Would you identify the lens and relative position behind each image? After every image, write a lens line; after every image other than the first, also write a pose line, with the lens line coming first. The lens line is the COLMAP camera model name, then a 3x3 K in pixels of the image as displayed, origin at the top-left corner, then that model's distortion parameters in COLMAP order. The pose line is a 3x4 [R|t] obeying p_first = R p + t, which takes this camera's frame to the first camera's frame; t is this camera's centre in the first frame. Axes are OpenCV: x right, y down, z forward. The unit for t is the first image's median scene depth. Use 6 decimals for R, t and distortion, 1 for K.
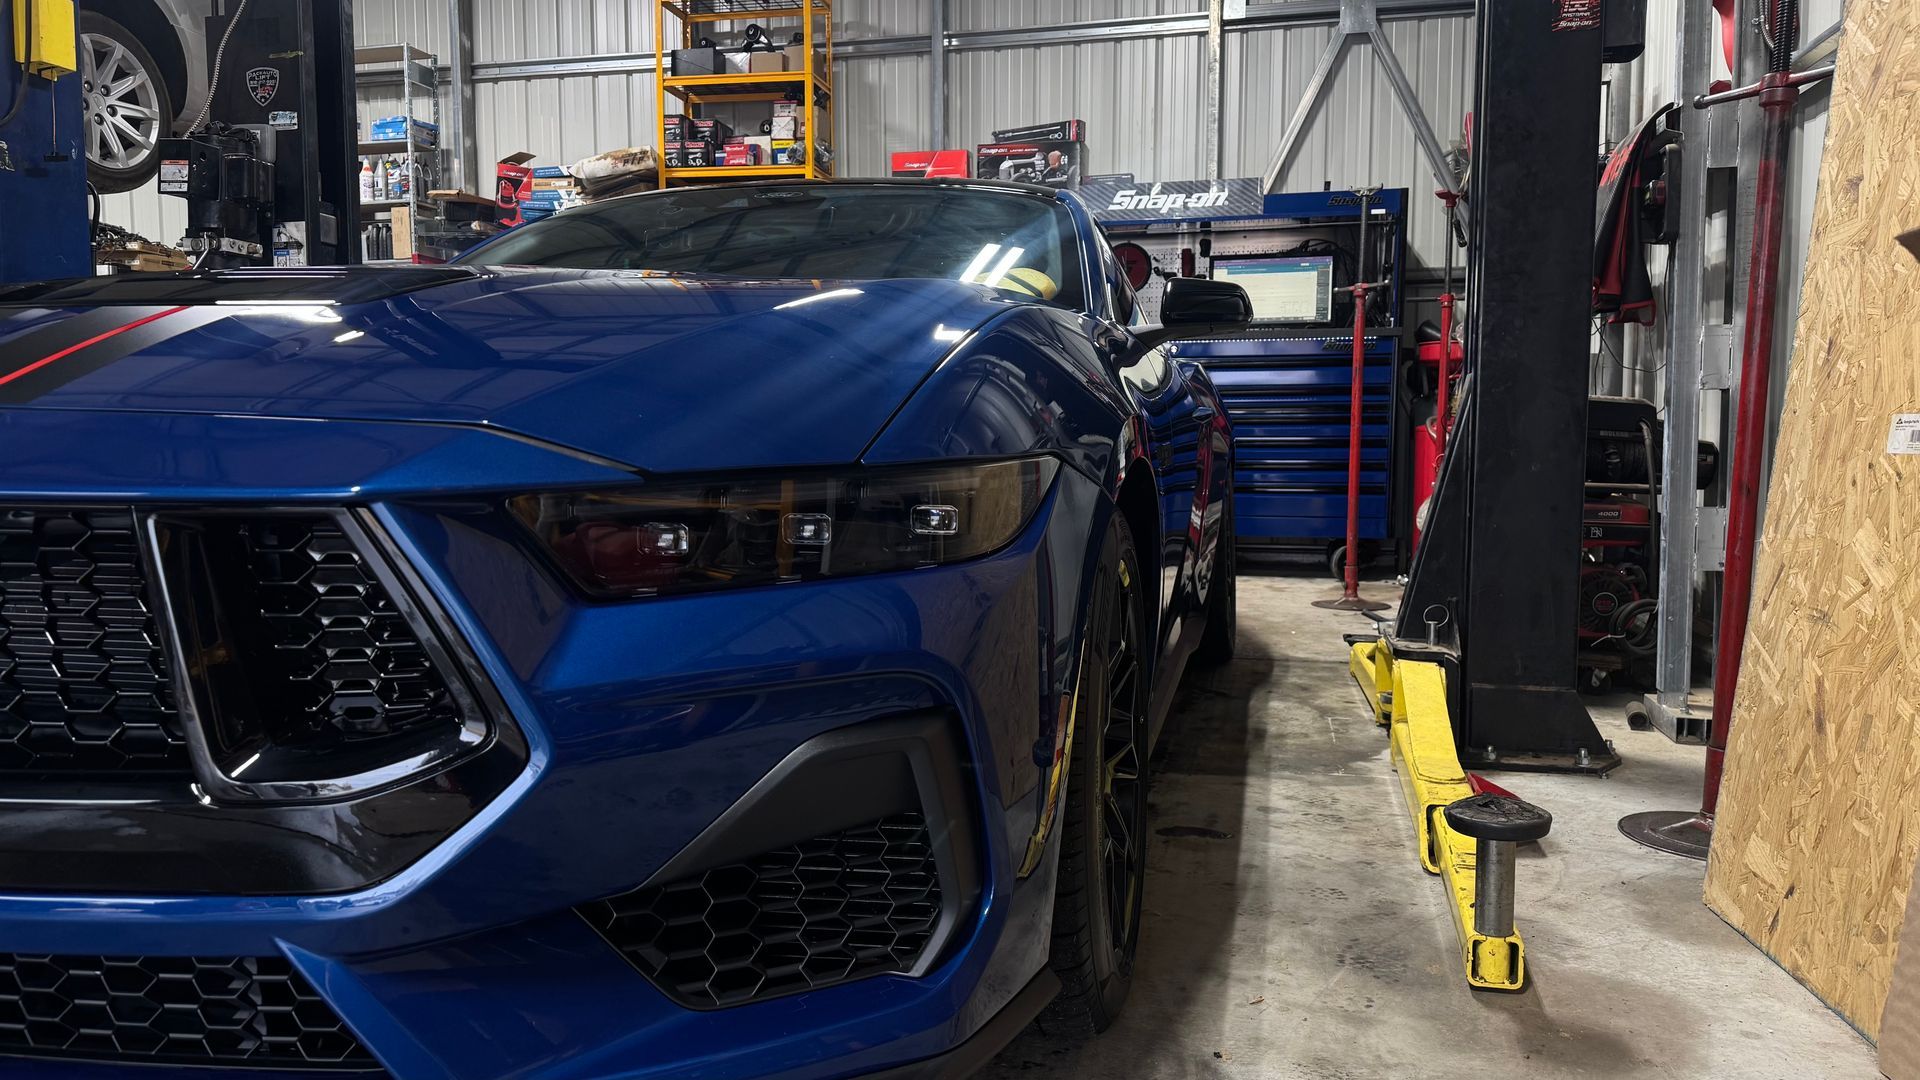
lens RADIAL K [[1346.5, 0, 916.4], [0, 1346.5, 531.0], [0, 0, 1]] dist [0.184717, -0.398601]
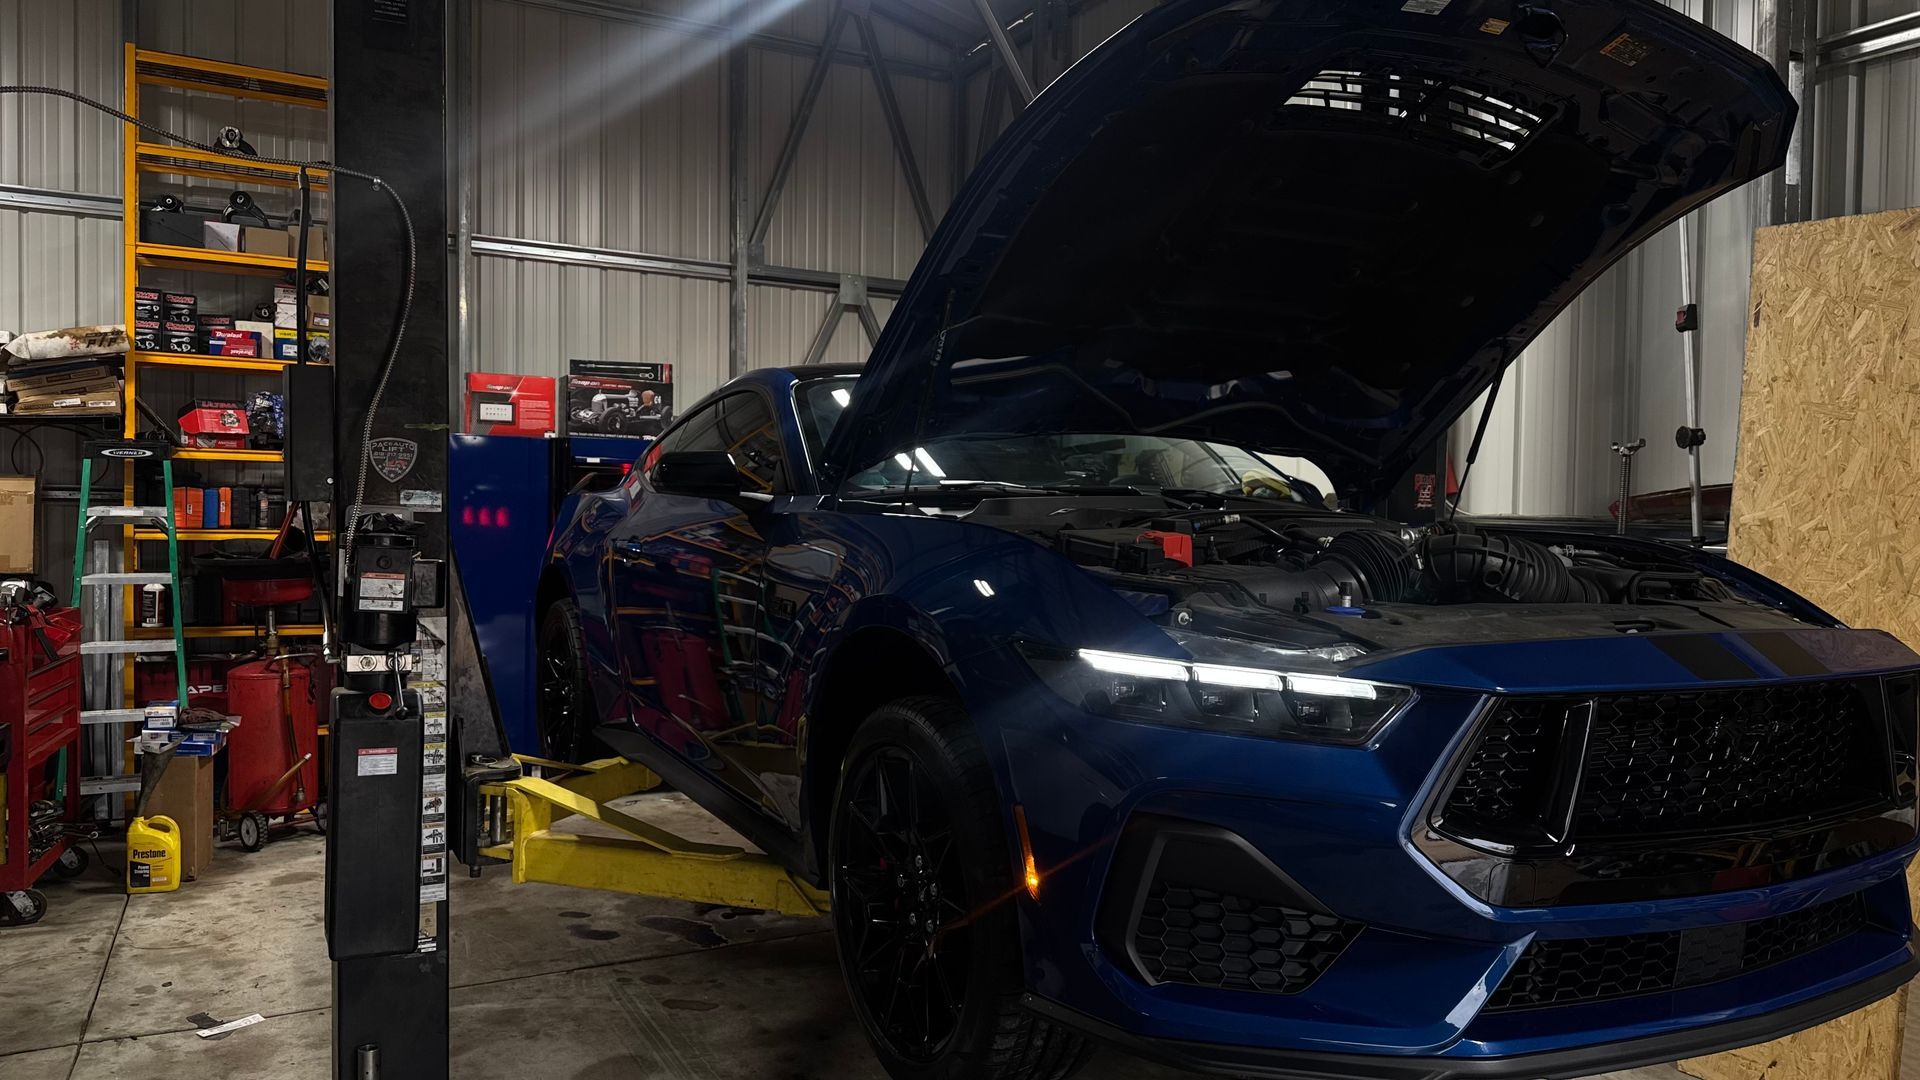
lens RADIAL K [[1383.0, 0, 960.0], [0, 1383.0, 540.0], [0, 0, 1]] dist [0.006734, -0.053969]
pose [[0.725538, -0.013178, 0.688056, -0.433596], [0.035518, 0.999201, -0.018316, -0.132222], [-0.687265, 0.037728, 0.725426, 0.077165]]
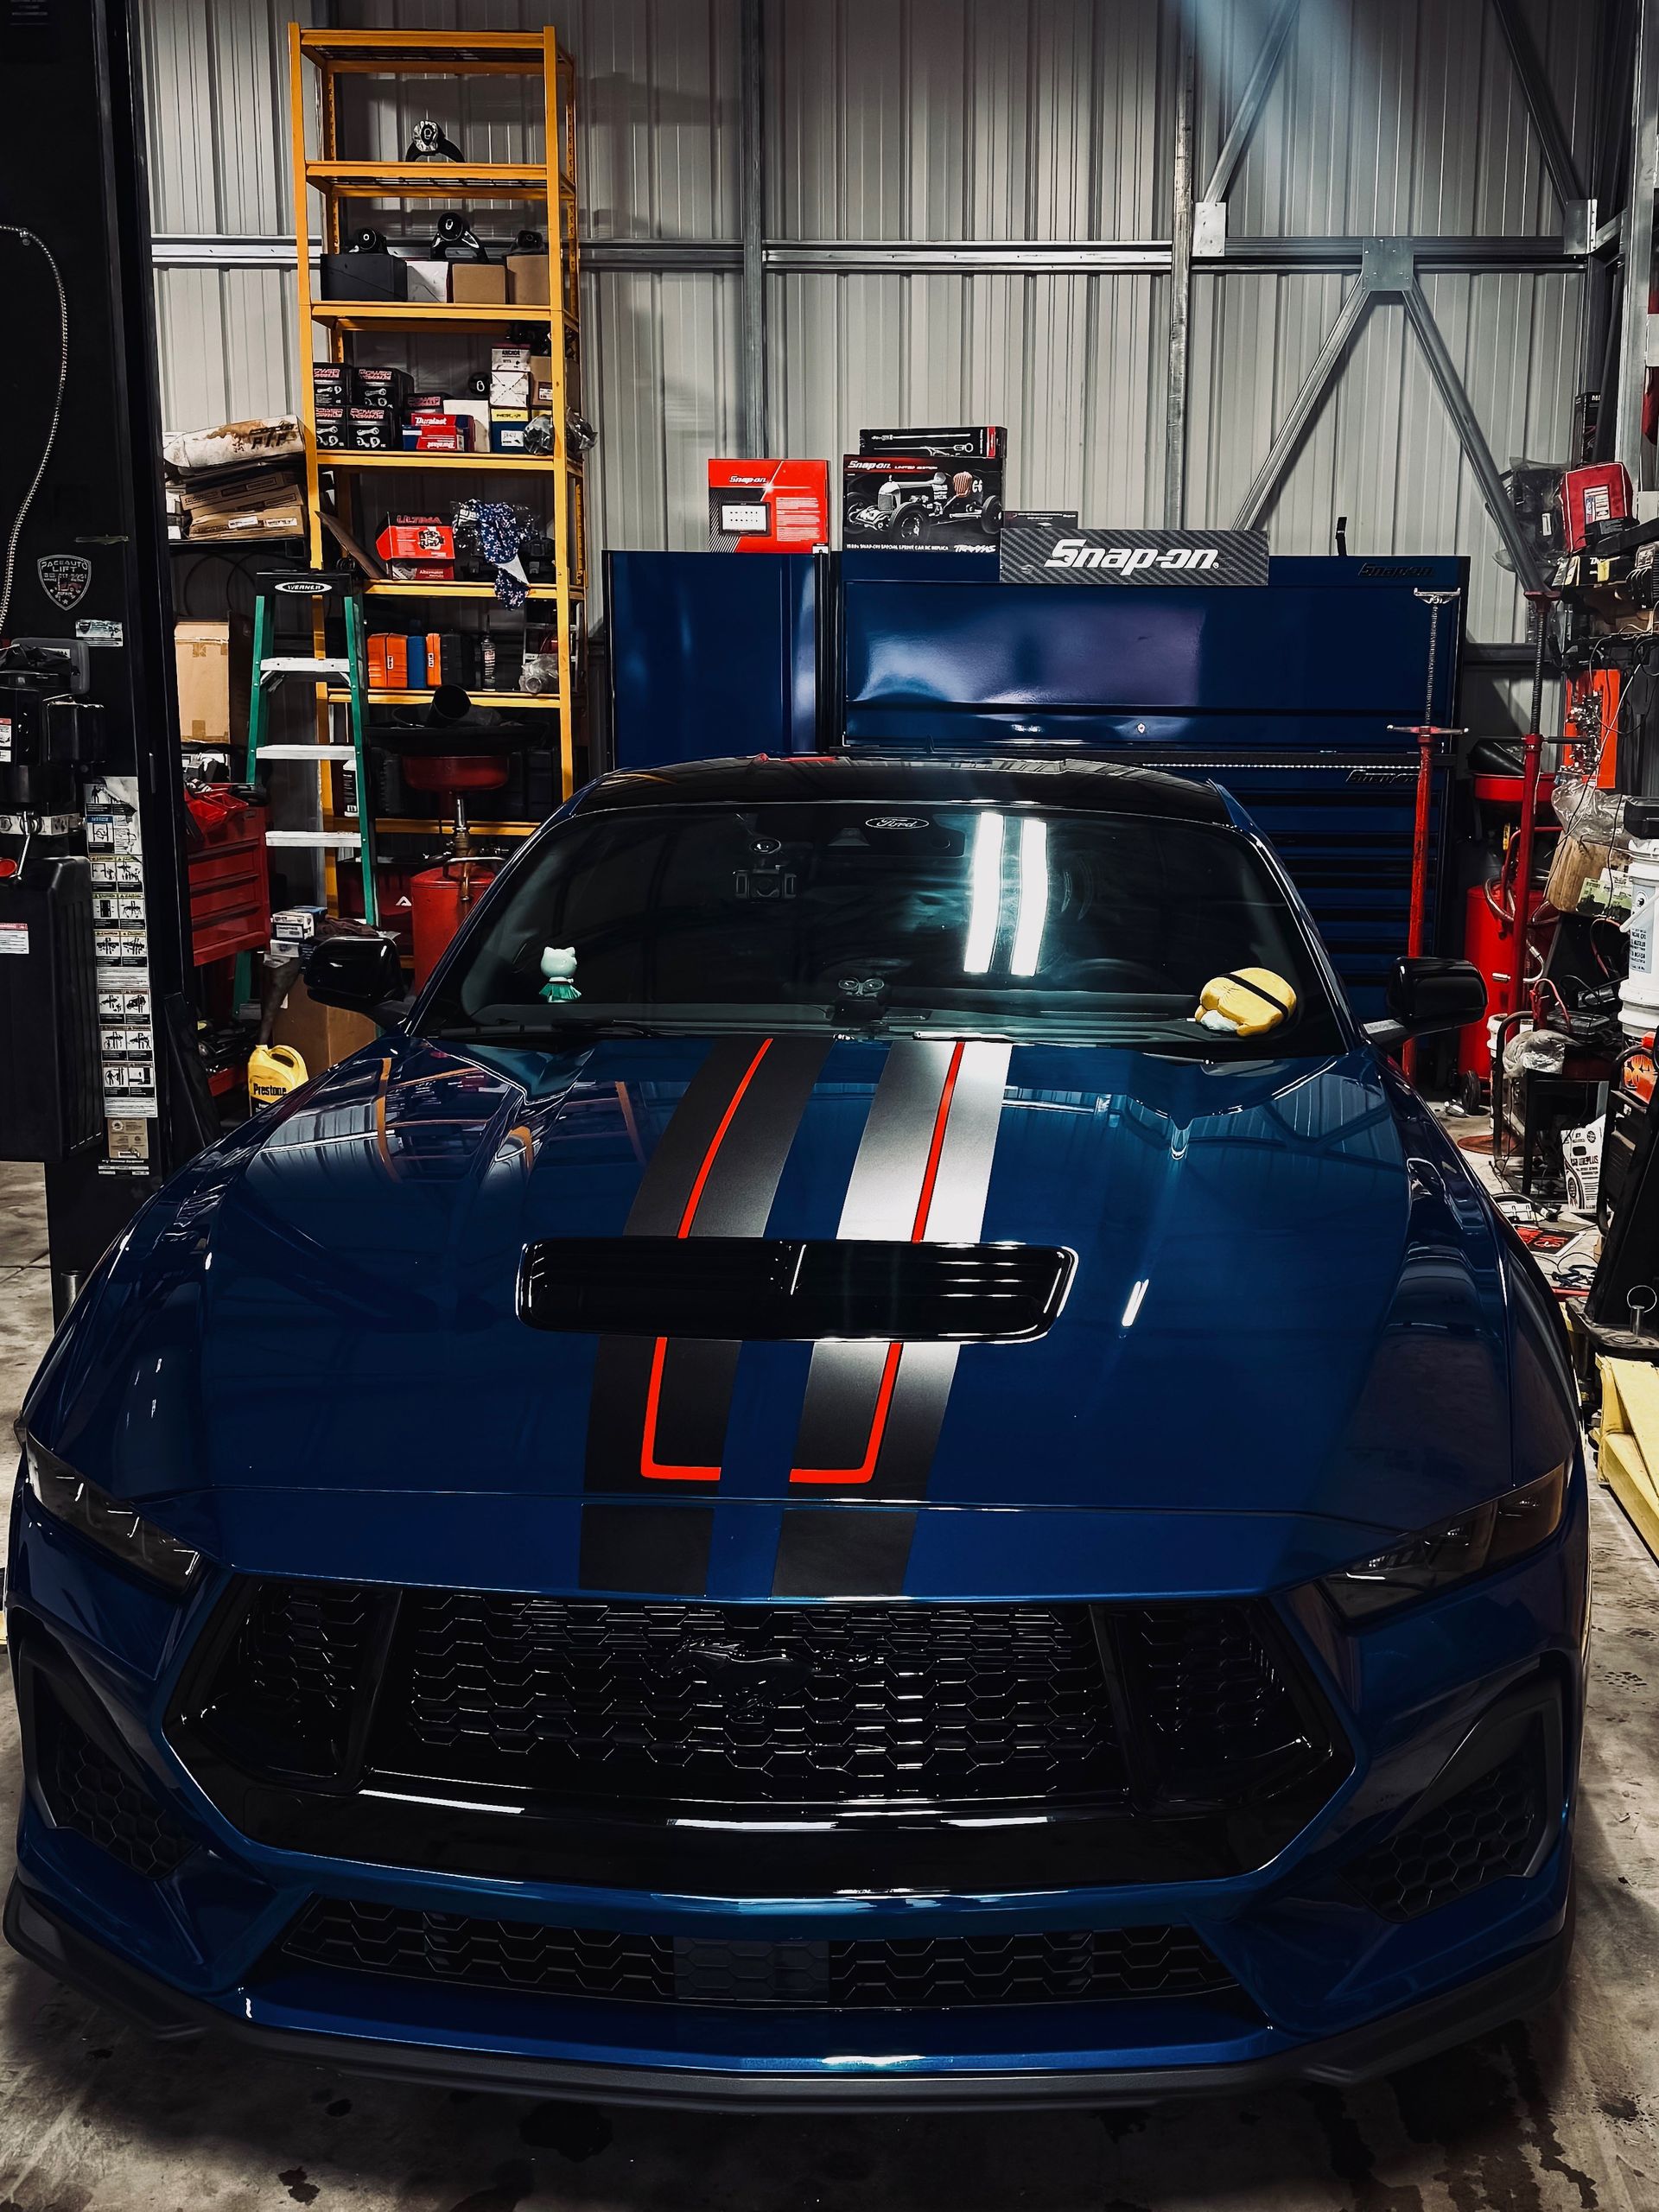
lens RADIAL K [[2357.4, 0, 829.5], [0, 2357.4, 1106.0], [0, 0, 1]] dist [0.199503, -0.586395]
pose [[0.984465, -0.030721, 0.172871, -0.167301], [0.009516, 0.992463, 0.122177, -0.109717], [-0.175321, -0.118634, 0.977337, -0.158084]]
